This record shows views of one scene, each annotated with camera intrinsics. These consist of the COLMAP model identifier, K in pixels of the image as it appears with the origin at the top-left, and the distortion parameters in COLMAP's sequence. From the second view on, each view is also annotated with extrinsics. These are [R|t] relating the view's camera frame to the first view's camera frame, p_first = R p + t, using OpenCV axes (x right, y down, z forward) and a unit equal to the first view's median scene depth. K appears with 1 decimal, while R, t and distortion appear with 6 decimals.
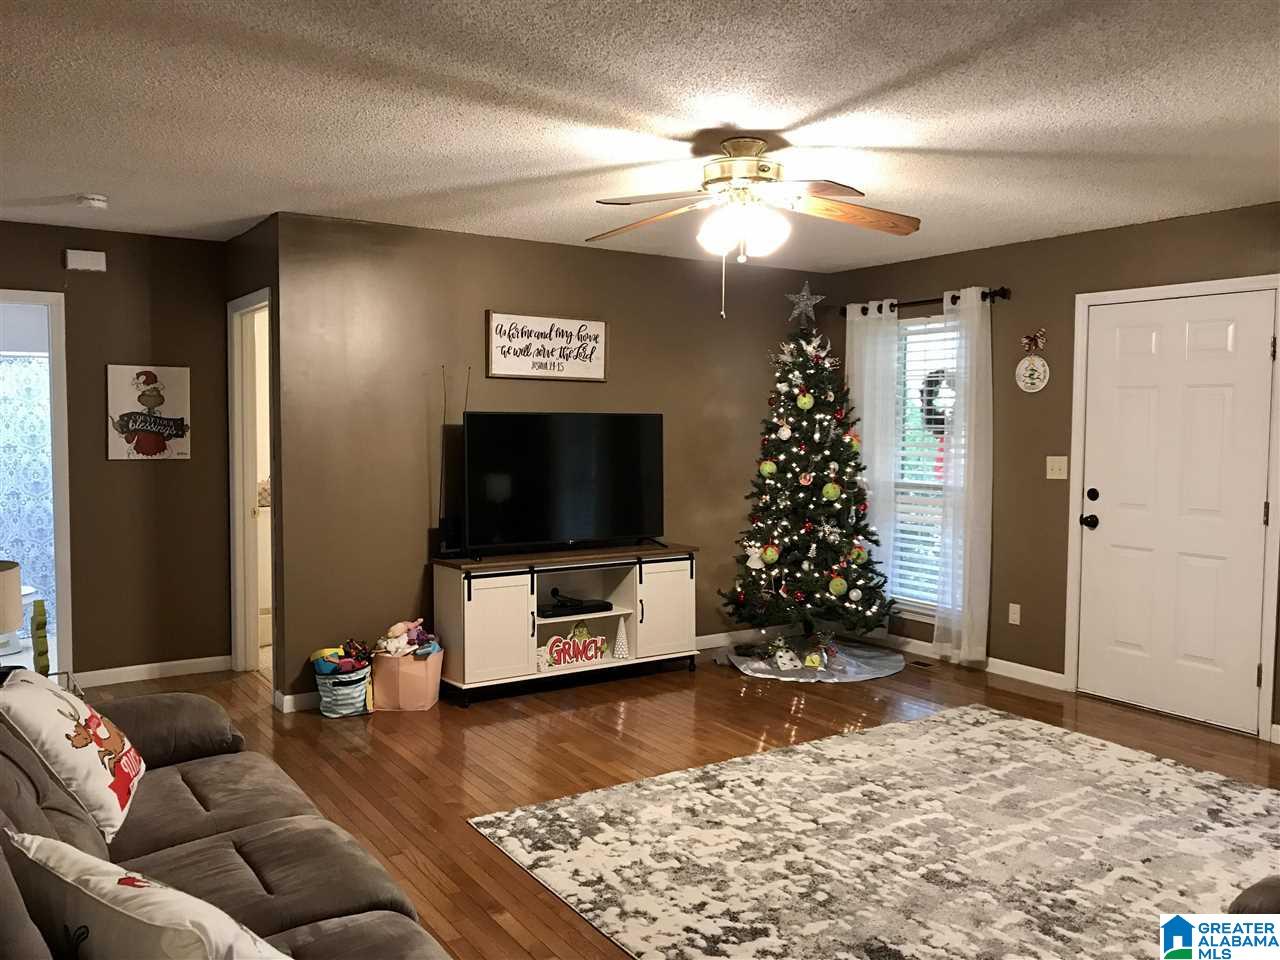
lens RADIAL K [[1055.8, 0, 667.3], [0, 1055.8, 479.4], [0, 0, 1]] dist [0.029861, -0.002642]
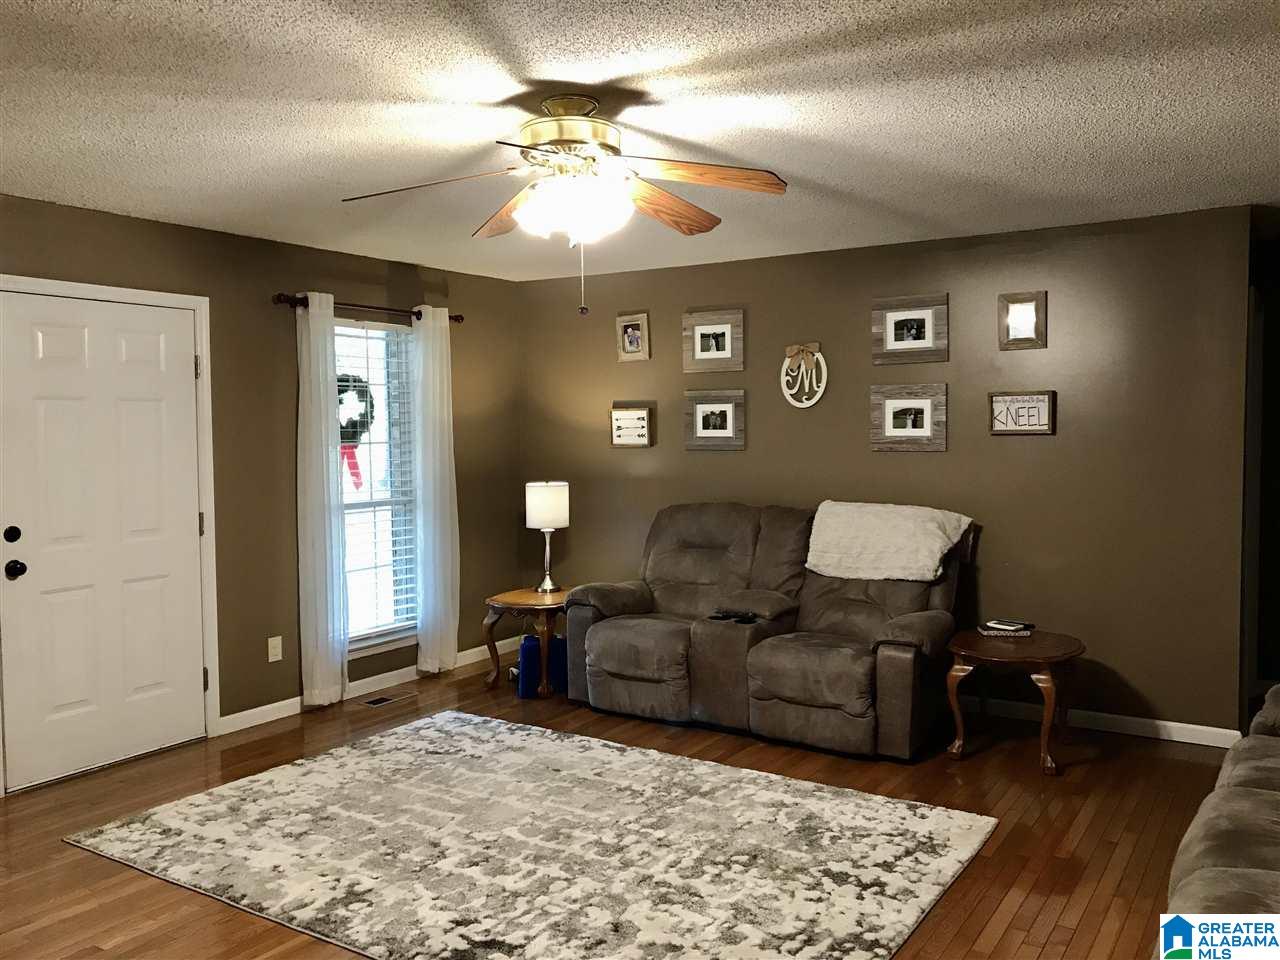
lens RADIAL K [[1049.0, 0, 640.0], [0, 1049.0, 480.0], [0, 0, 1]] dist [0.030633, -0.028517]
pose [[-0.379102, -0.053761, 0.923792, -0.701682], [0.058516, 0.994920, 0.081915, -0.087056], [-0.923503, 0.085111, -0.374031, 1.263378]]
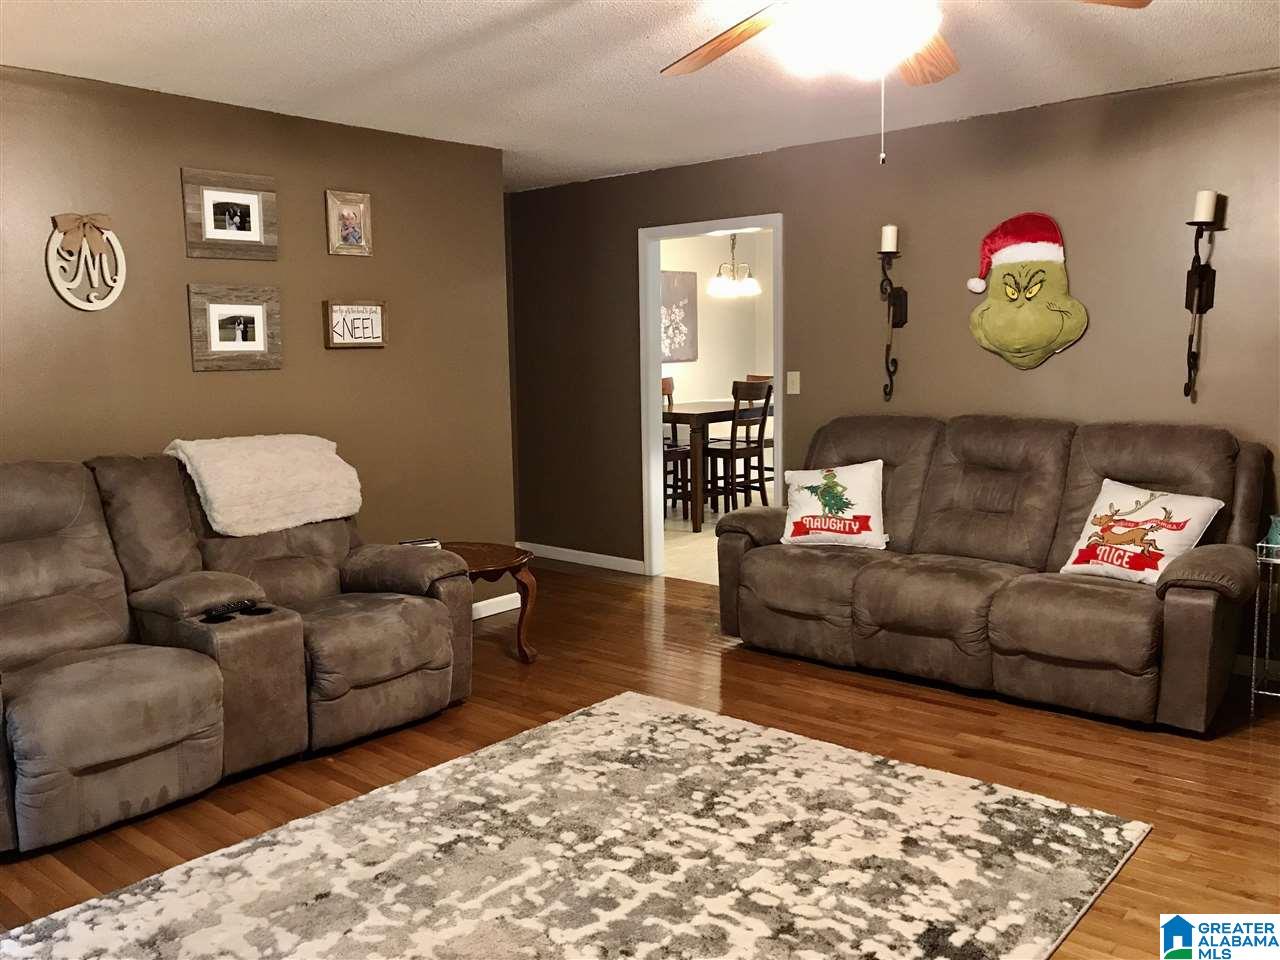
lens RADIAL K [[1049.0, 0, 640.0], [0, 1049.0, 480.0], [0, 0, 1]] dist [0.030633, -0.028517]
pose [[-0.967780, 0.041732, -0.248314, 0.374529], [-0.003496, 0.983847, 0.178975, -0.076561], [0.251772, 0.174076, -0.952002, 1.622922]]
